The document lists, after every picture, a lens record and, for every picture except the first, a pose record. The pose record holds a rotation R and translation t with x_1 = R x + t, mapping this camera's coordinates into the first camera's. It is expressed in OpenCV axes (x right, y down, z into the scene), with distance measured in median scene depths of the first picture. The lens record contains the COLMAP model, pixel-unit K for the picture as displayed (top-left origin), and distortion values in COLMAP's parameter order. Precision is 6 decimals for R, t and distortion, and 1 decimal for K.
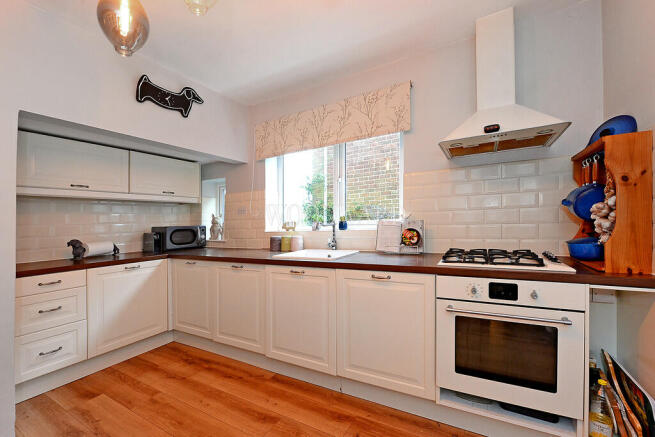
lens RADIAL K [[266.9, 0, 328.4], [0, 266.9, 218.6], [0, 0, 1]] dist [0.000541, -0.000136]
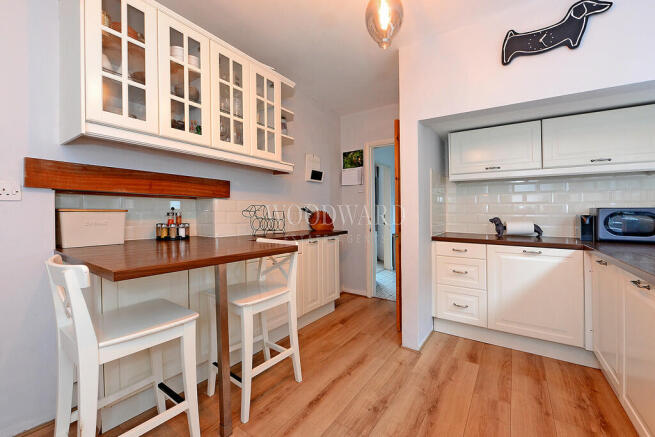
lens RADIAL K [[266.9, 0, 340.9], [0, 266.9, 205.4], [0, 0, 1]] dist [0.000541, -0.000136]
pose [[-0.023794, 0.006233, -0.999697, 0.172290], [0.006236, 0.999962, 0.006086, 0.019799], [0.999697, -0.006089, -0.023832, 0.405045]]
